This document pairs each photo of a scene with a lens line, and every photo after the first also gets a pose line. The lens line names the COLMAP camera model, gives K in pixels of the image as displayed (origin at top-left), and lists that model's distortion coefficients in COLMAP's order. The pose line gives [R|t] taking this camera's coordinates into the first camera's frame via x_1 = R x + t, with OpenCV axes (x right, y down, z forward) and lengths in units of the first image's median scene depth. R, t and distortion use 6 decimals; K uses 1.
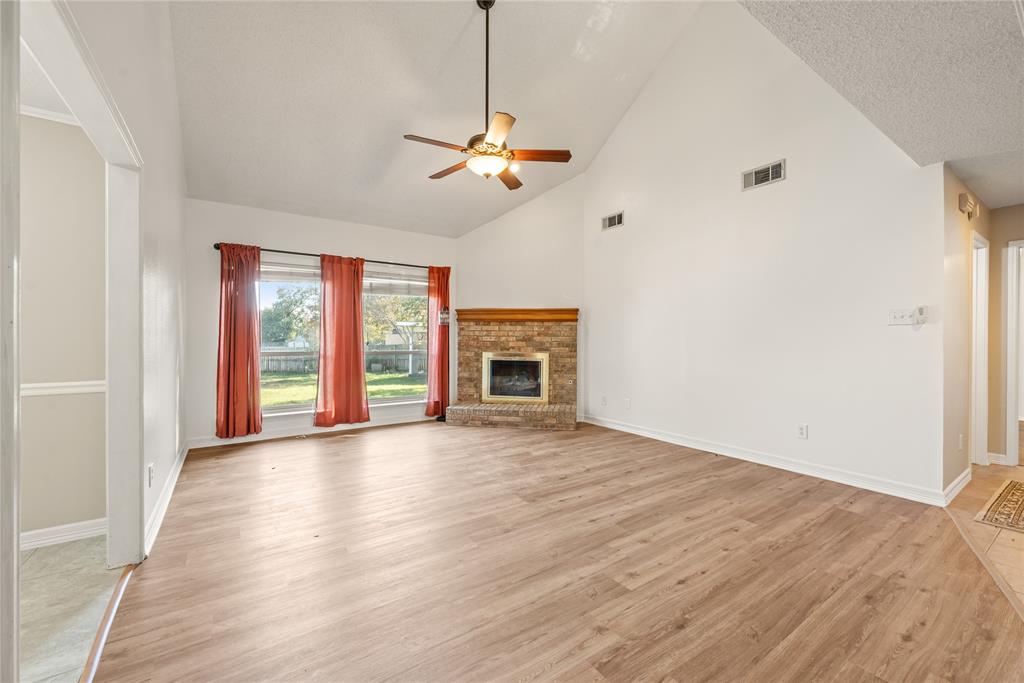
lens RADIAL K [[411.9, 0, 514.1], [0, 411.9, 340.8], [0, 0, 1]] dist [-0.000905, -0.000331]
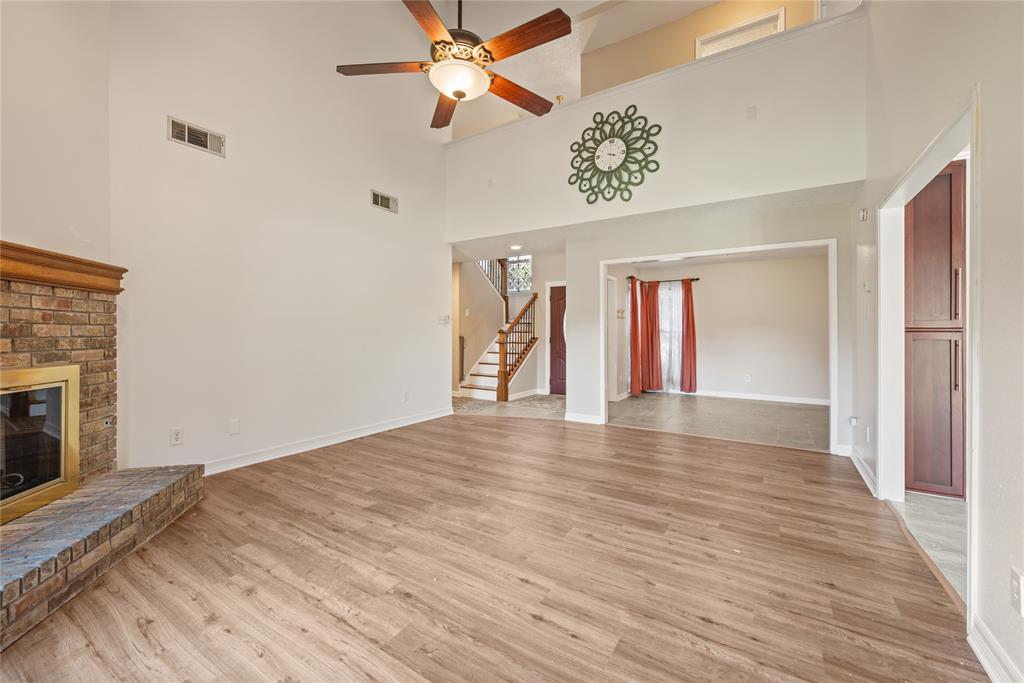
lens RADIAL K [[407.8, 0, 512.0], [0, 407.8, 327.8], [0, 0, 1]] dist [-0.000357, -0.000067]
pose [[-0.385198, 0.003671, 0.922827, -0.507290], [-0.004377, 0.999974, -0.005805, -0.007101], [-0.922824, -0.006275, -0.385172, 0.814124]]
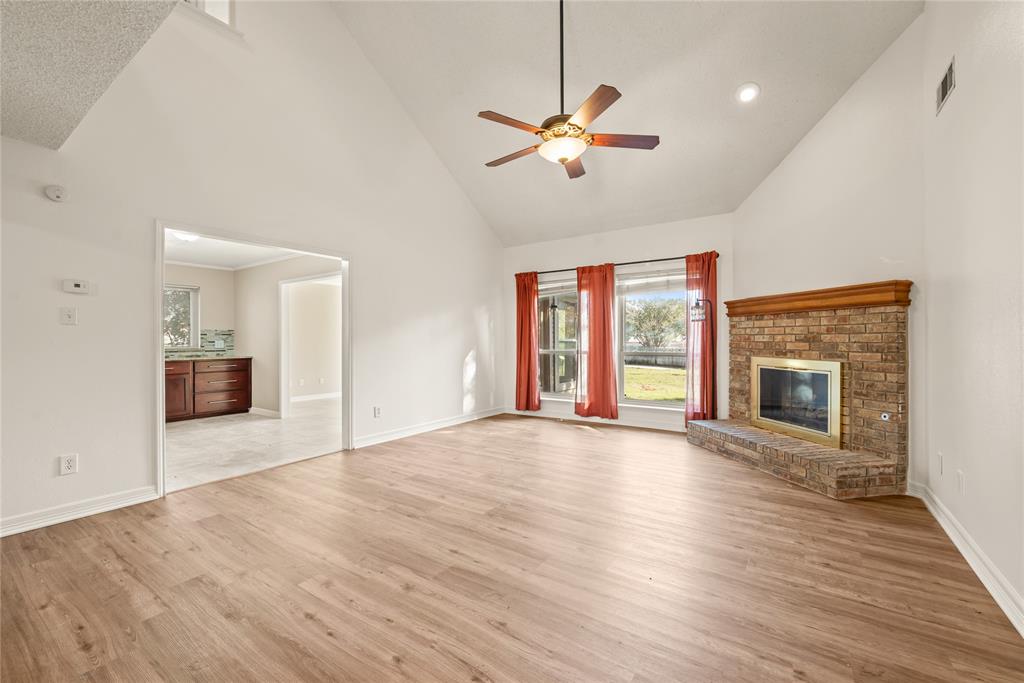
lens RADIAL K [[406.6, 0, 527.0], [0, 406.6, 343.7], [0, 0, 1]] dist [0.001563, 0.000063]
pose [[0.384319, 0.003689, -0.923193, 0.489691], [0.003130, 0.999981, 0.005299, -0.000807], [0.923195, -0.004926, 0.384300, 0.386685]]
